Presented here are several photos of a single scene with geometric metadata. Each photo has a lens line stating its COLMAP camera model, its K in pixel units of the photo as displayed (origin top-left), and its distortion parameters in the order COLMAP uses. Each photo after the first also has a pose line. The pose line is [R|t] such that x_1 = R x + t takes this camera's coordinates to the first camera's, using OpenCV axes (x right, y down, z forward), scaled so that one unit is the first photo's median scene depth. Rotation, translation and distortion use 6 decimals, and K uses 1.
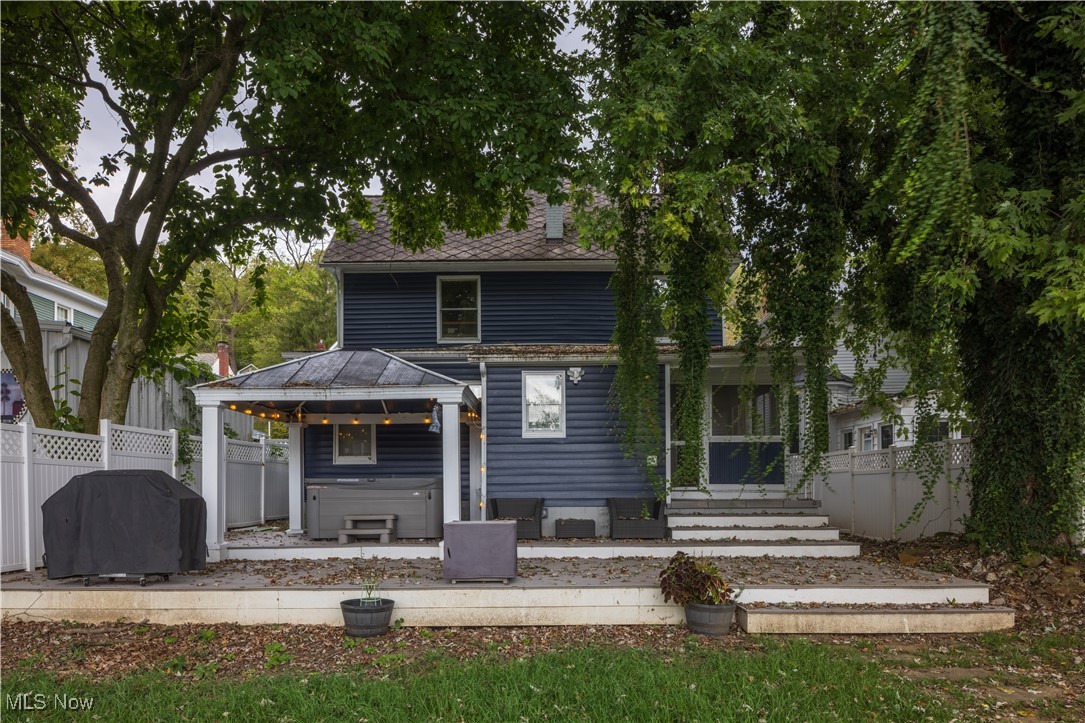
lens RADIAL K [[746.2, 0, 537.0], [0, 746.2, 435.4], [0, 0, 1]] dist [-0.000485, -0.000753]
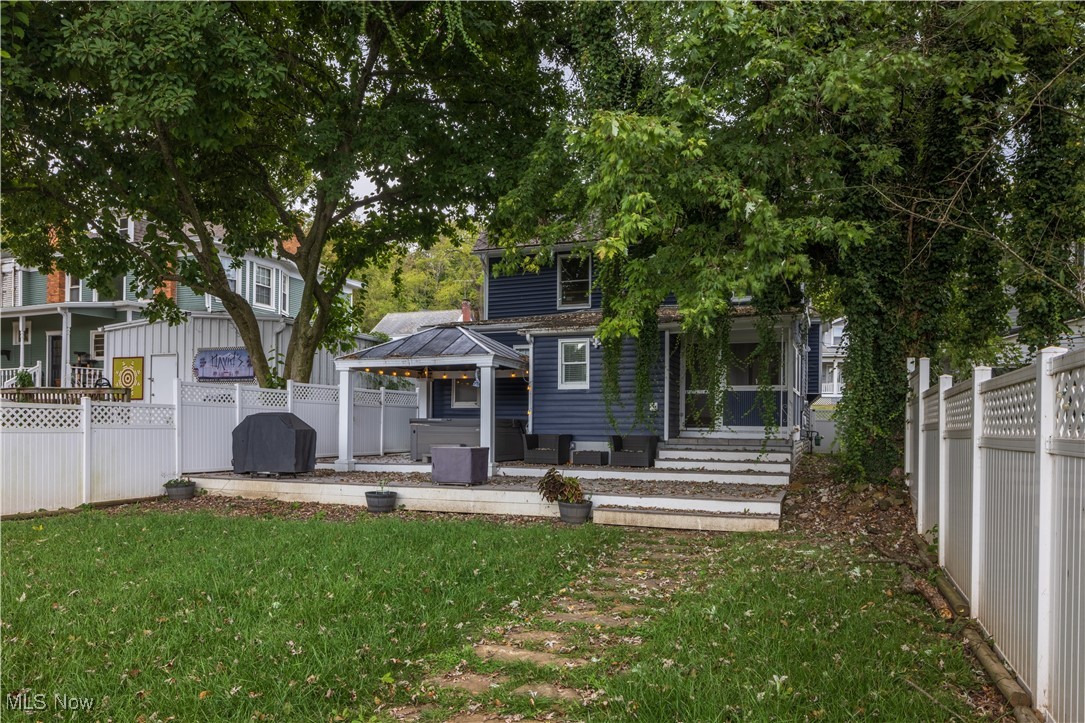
lens RADIAL K [[751.4, 0, 542.5], [0, 751.4, 361.5], [0, 0, 1]] dist [0.003642, 0.001580]
pose [[0.938922, -0.017295, -0.343694, 0.435699], [0.011162, 0.999741, -0.019814, -0.021033], [0.343948, 0.014767, 0.938873, -0.288991]]
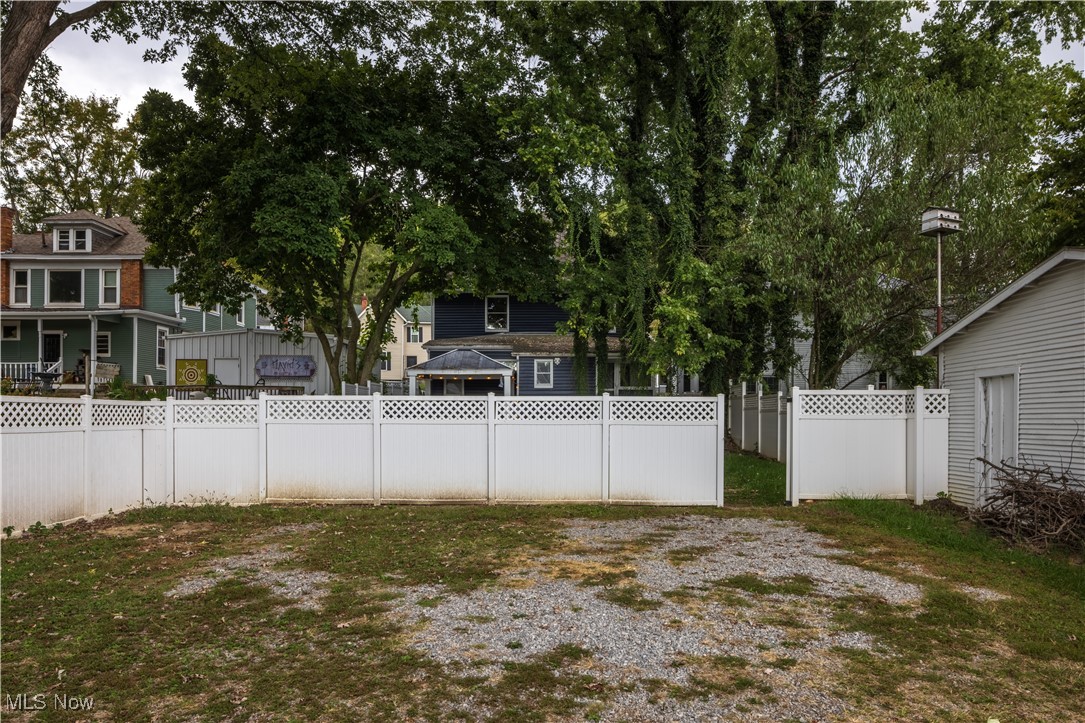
lens RADIAL K [[751.4, 0, 542.5], [0, 751.4, 361.5], [0, 0, 1]] dist [0.003642, 0.001580]
pose [[0.999834, 0.007965, 0.016396, -0.034680], [-0.008150, 0.999904, 0.011201, -0.110796], [-0.016305, -0.011333, 0.999803, -1.425893]]
